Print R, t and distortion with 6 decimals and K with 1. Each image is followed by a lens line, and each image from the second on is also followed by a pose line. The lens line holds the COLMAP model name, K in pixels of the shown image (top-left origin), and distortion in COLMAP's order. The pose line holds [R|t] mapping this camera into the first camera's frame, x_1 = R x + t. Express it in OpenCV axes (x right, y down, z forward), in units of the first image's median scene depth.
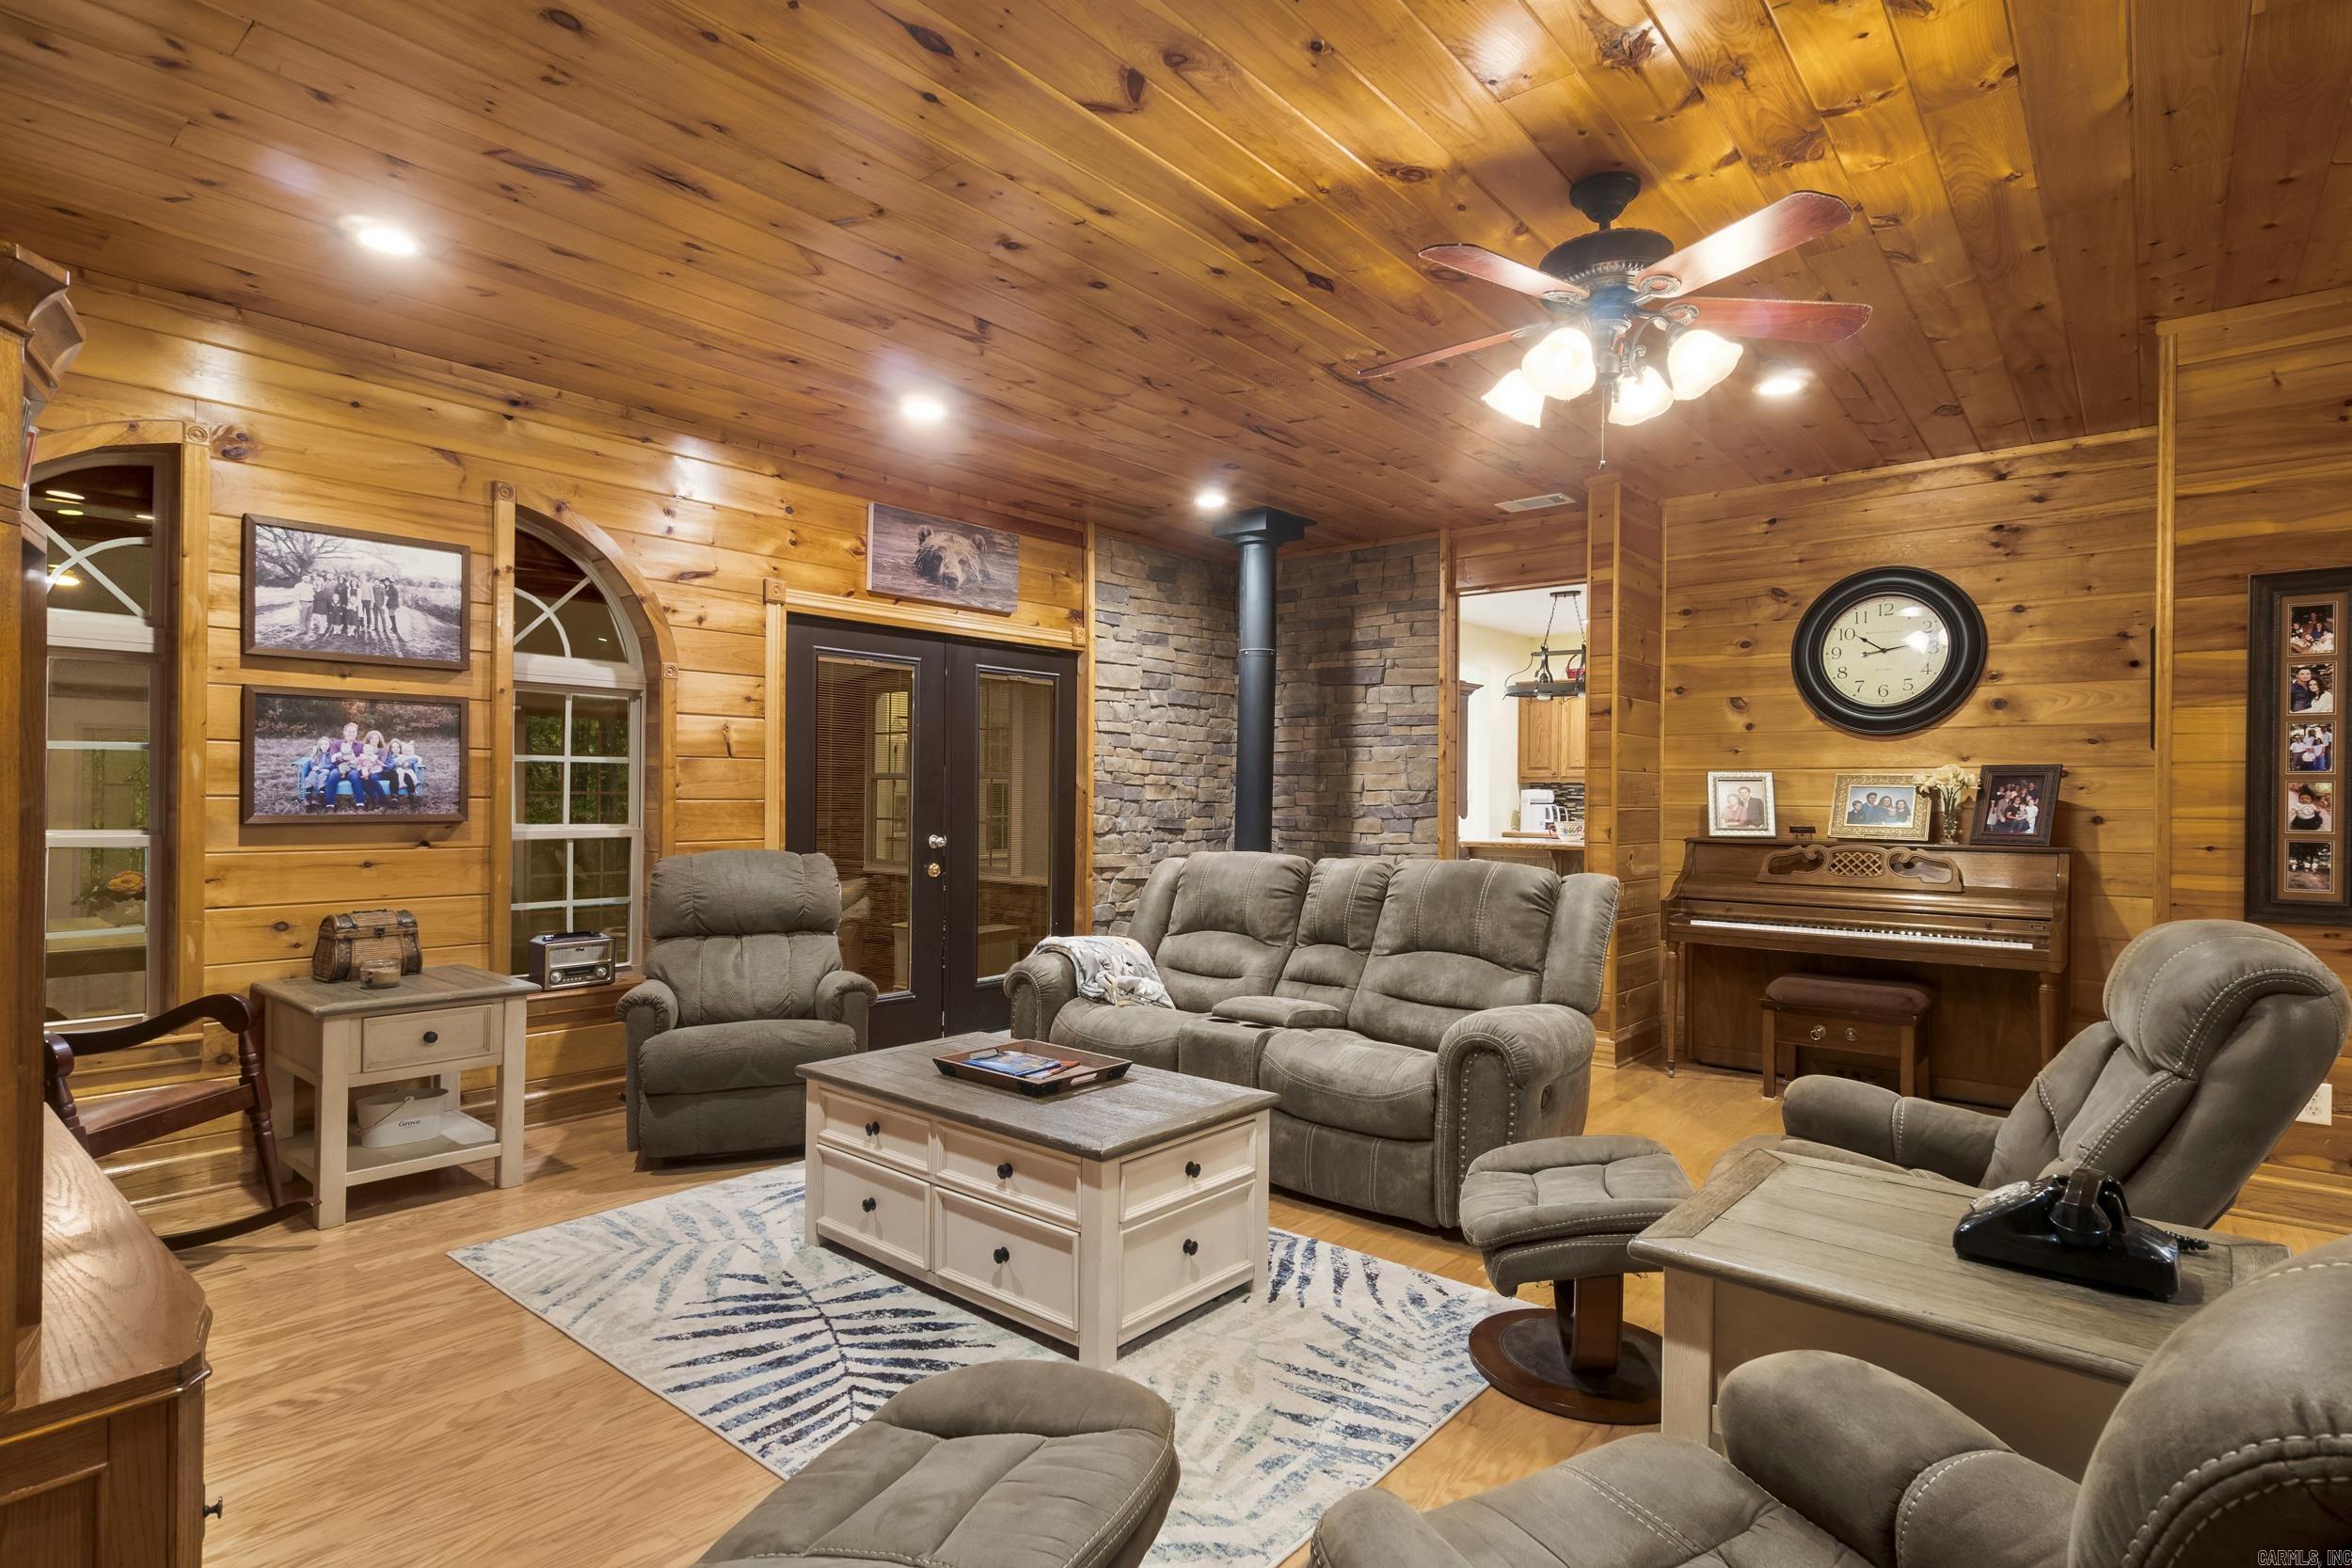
lens RADIAL K [[1170.1, 0, 1116.5], [0, 1170.1, 794.8], [0, 0, 1]] dist [0.001119, 0.000318]
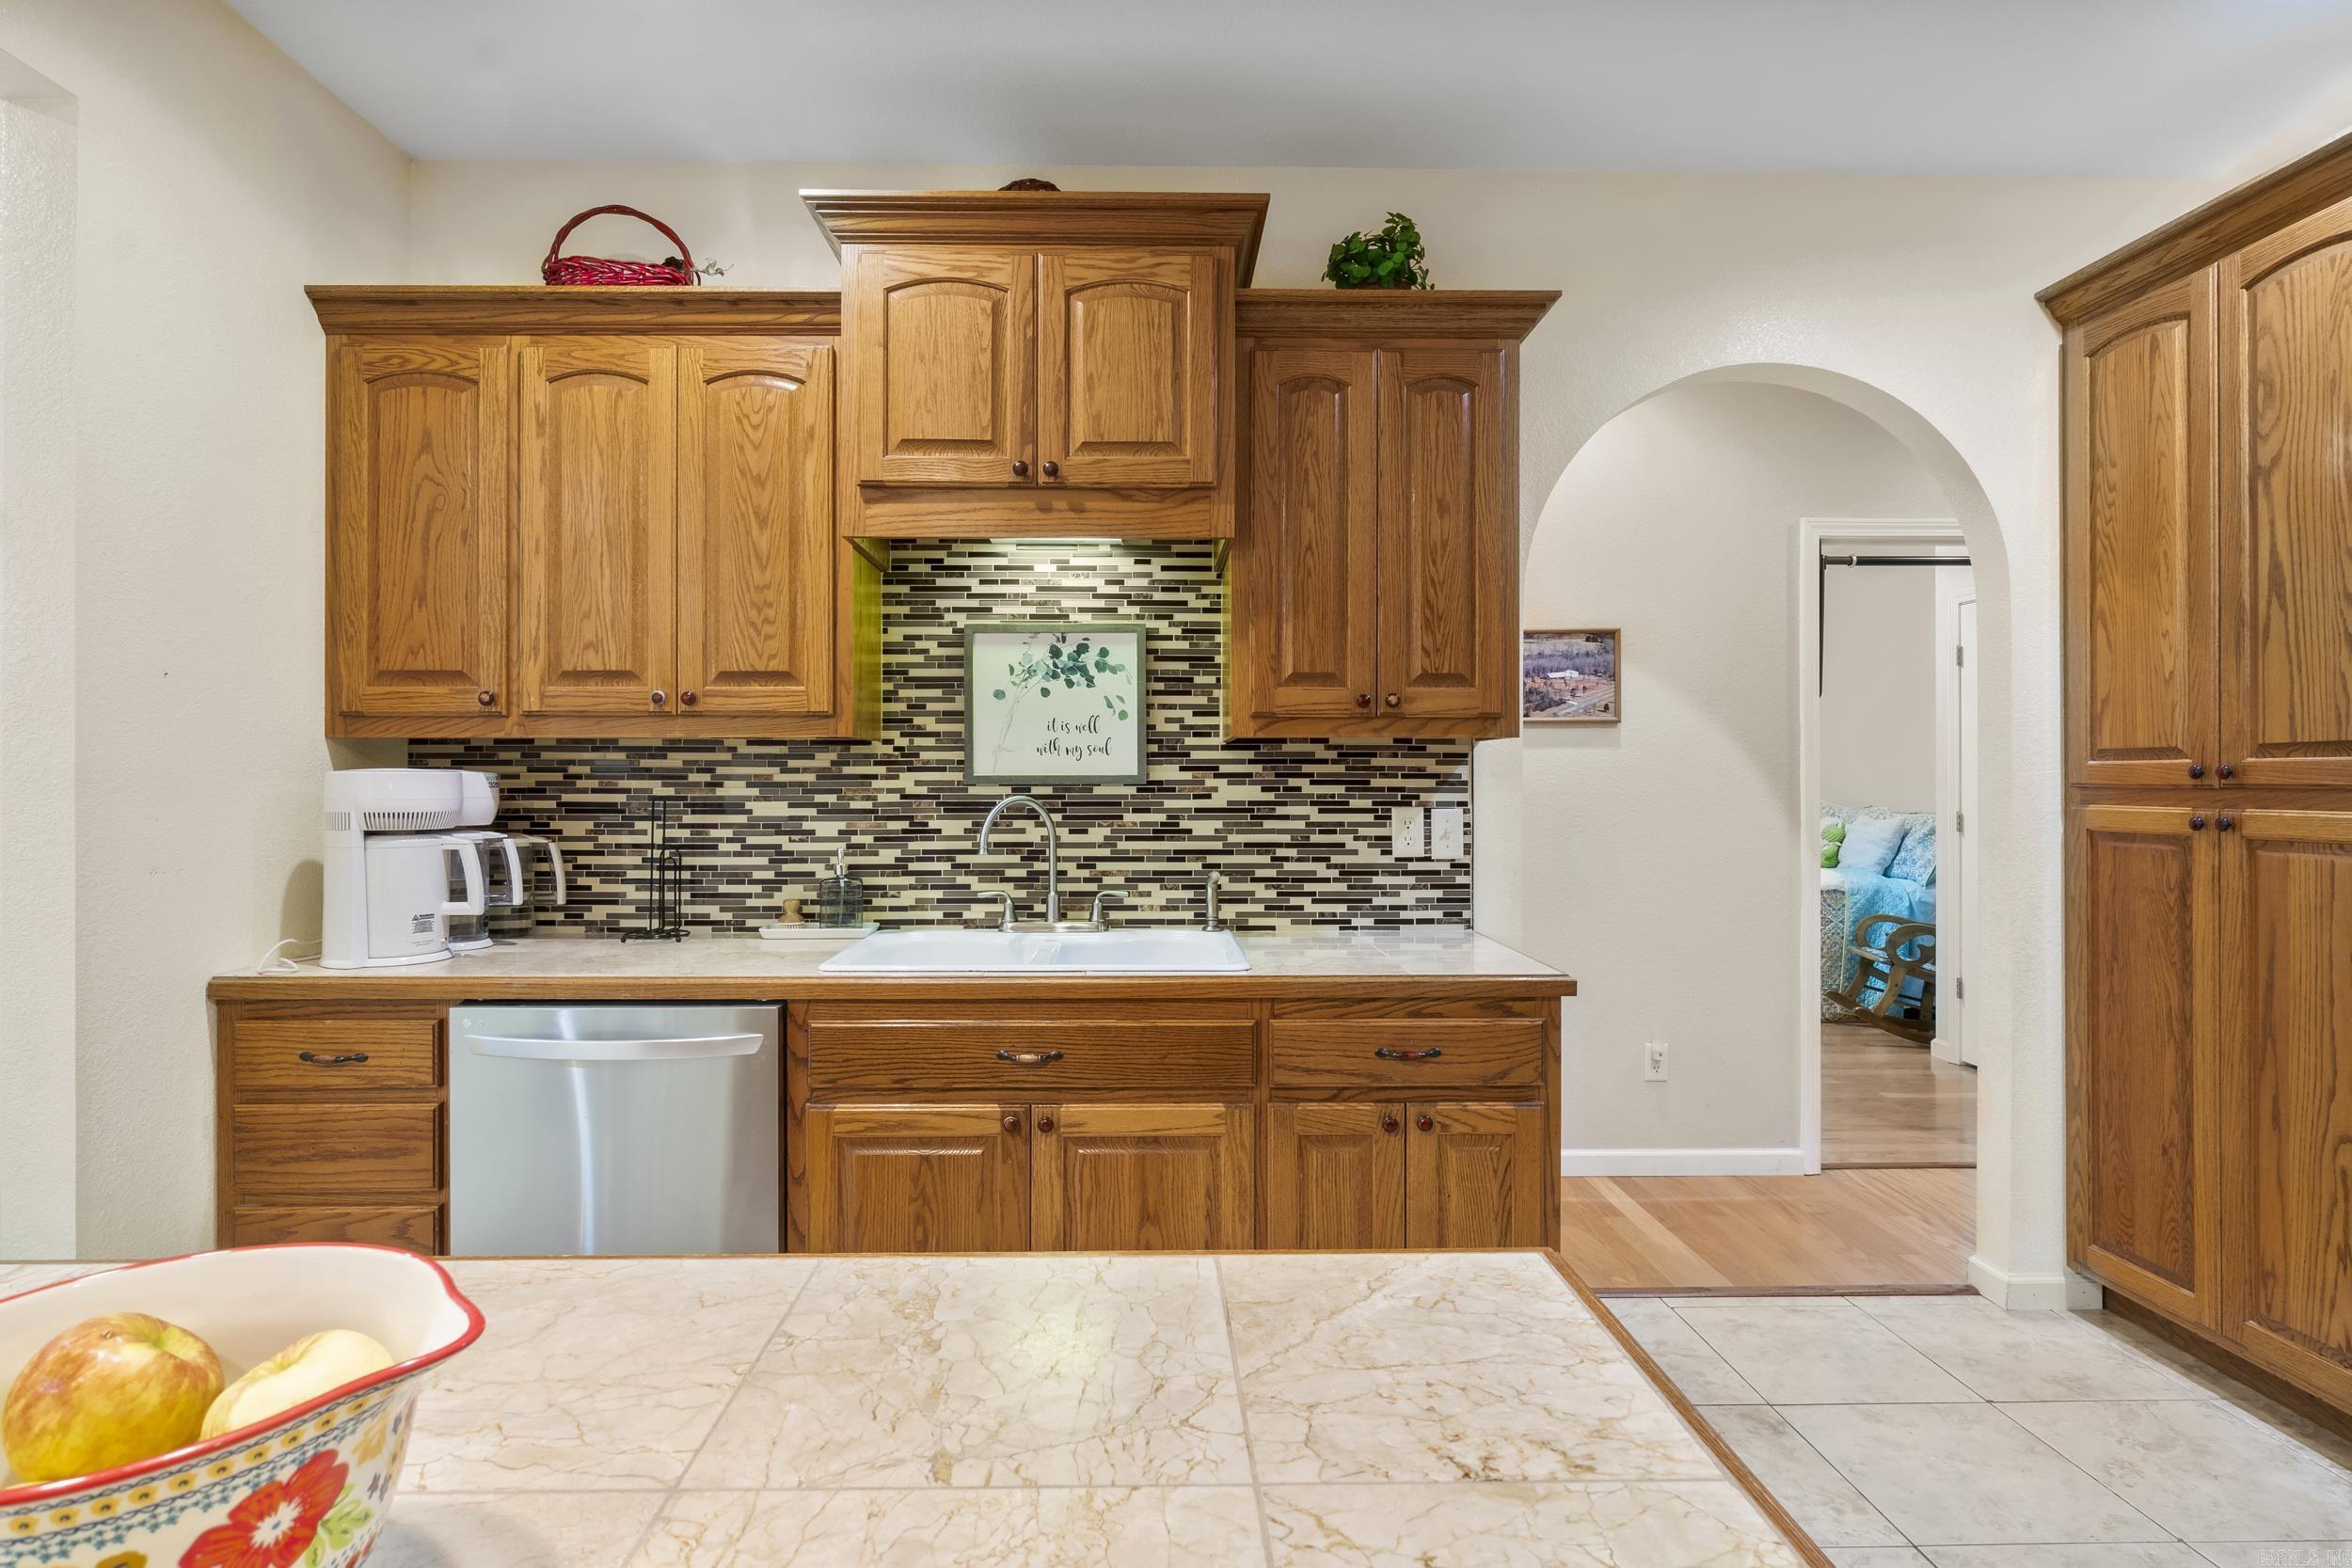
lens RADIAL K [[1215.7, 0, 1157.5], [0, 1215.7, 778.9], [0, 0, 1]] dist [-0.003859, 0.000642]
pose [[0.739395, -0.010543, 0.673189, 0.306732], [0.010098, 0.999939, 0.004570, -0.001856], [-0.673196, 0.003419, 0.739457, 0.727279]]
